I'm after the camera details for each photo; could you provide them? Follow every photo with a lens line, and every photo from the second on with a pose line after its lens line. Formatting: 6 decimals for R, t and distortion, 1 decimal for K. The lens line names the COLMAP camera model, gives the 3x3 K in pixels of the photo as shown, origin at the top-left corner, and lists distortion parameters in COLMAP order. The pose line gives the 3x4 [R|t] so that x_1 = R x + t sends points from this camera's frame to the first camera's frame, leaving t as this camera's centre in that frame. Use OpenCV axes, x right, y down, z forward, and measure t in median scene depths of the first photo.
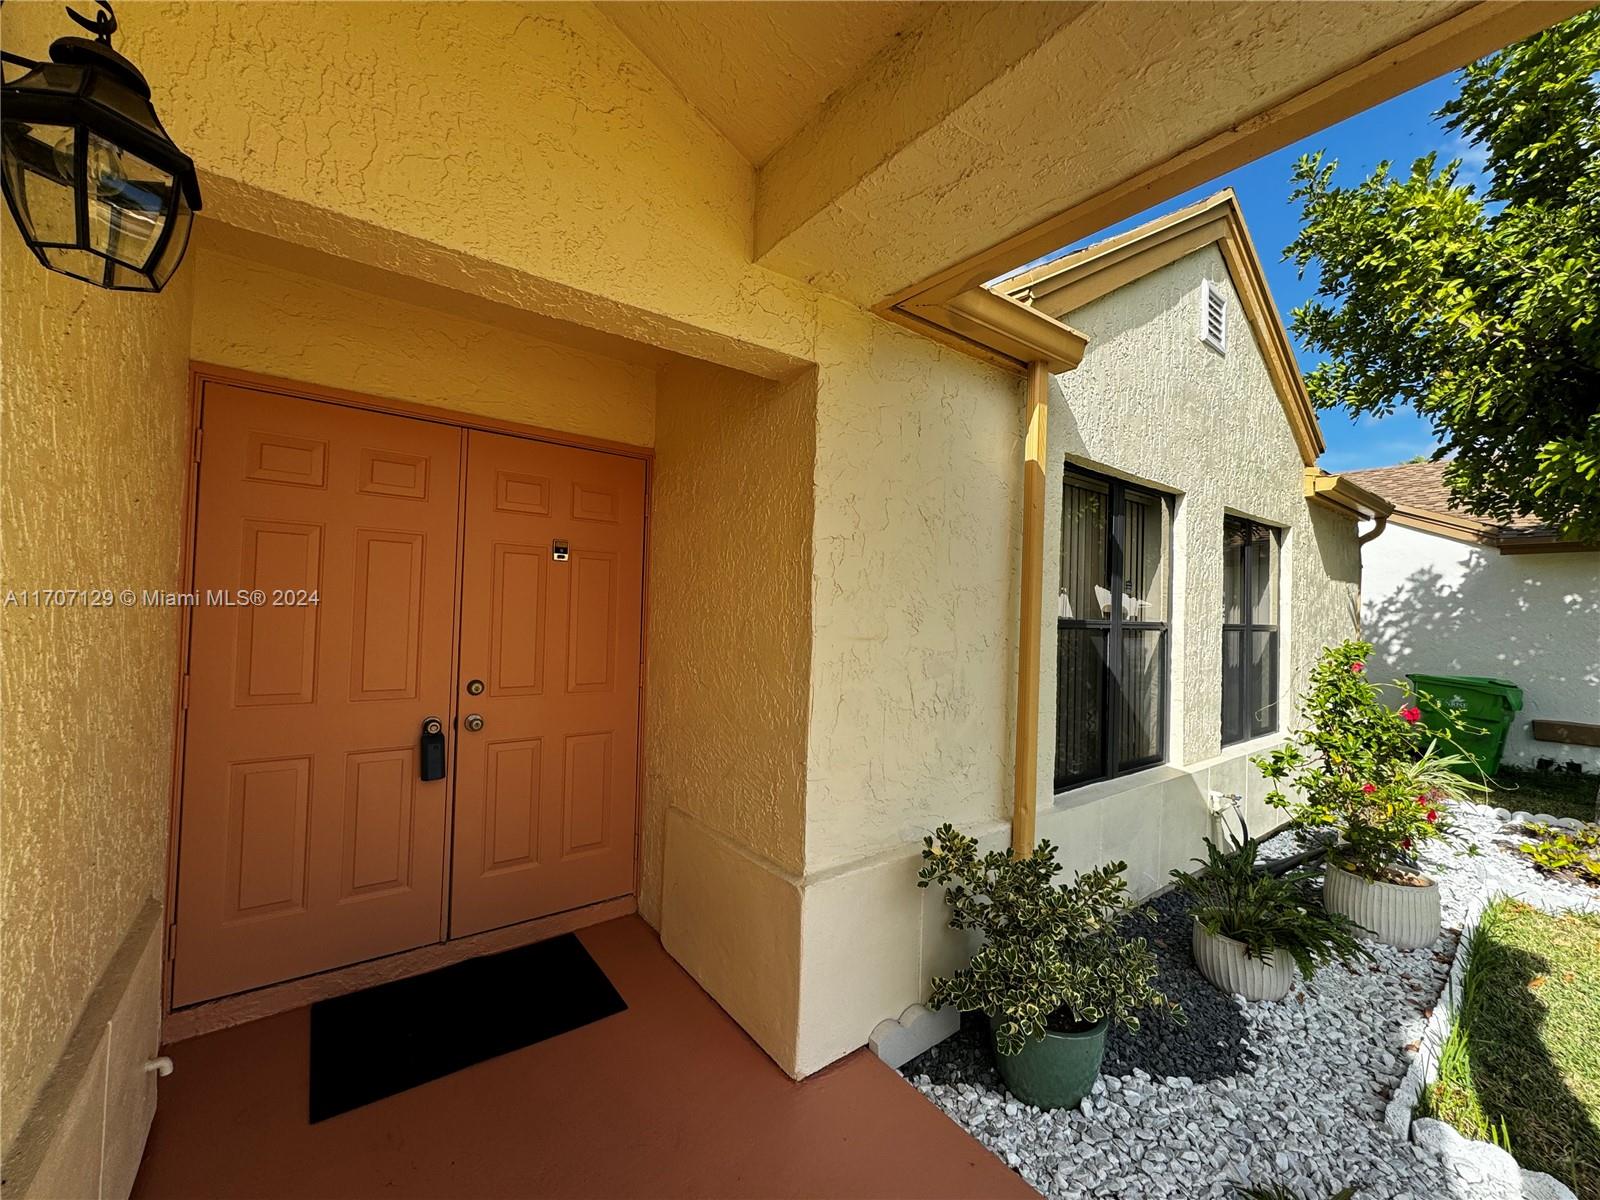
lens RADIAL K [[642.1, 0, 802.9], [0, 642.1, 599.3], [0, 0, 1]] dist [-0.003610, 0.000913]
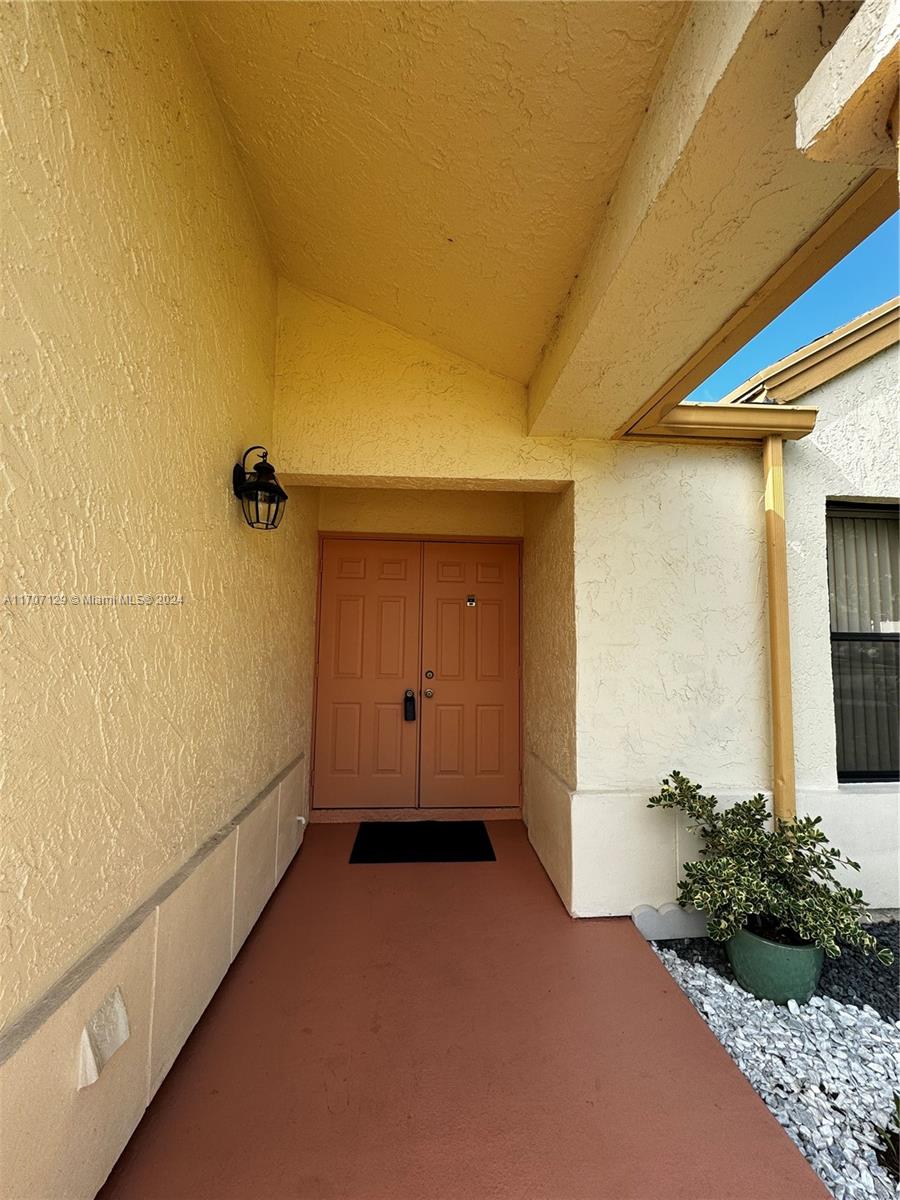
lens RADIAL K [[481.5, 0, 450.6], [0, 481.5, 599.7], [0, 0, 1]] dist [-0.003610, 0.000913]
pose [[0.834388, -0.063251, -0.547537, 0.409427], [0.022004, 0.996424, -0.081575, 0.039432], [0.550739, 0.056017, 0.832796, -0.206704]]
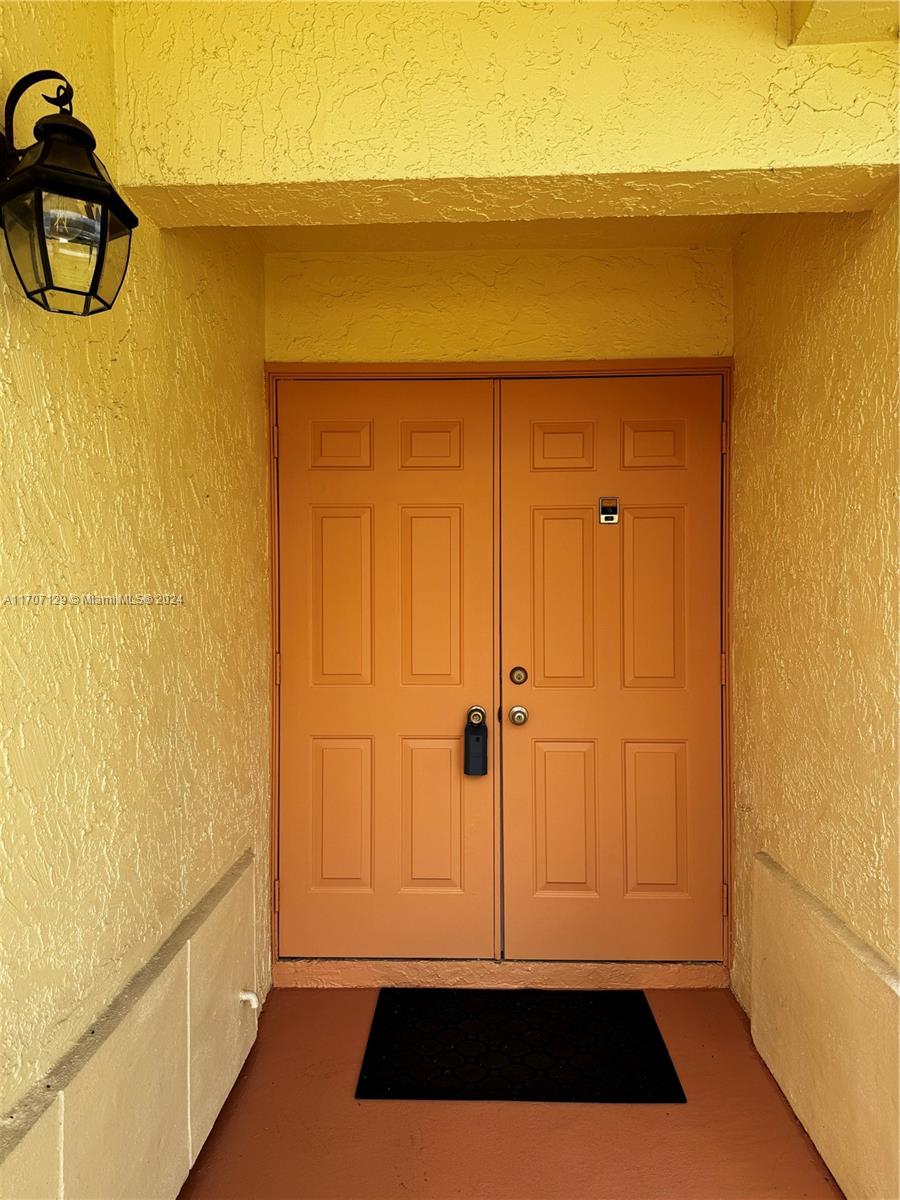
lens RADIAL K [[848.8, 0, 451.6], [0, 848.8, 605.4], [0, 0, 1]] dist [0.040945, -0.045149]
pose [[0.776092, -0.020743, -0.630278, 0.174003], [0.039871, 0.999073, 0.016215, 0.023039], [0.629358, -0.037714, 0.776200, 0.063840]]
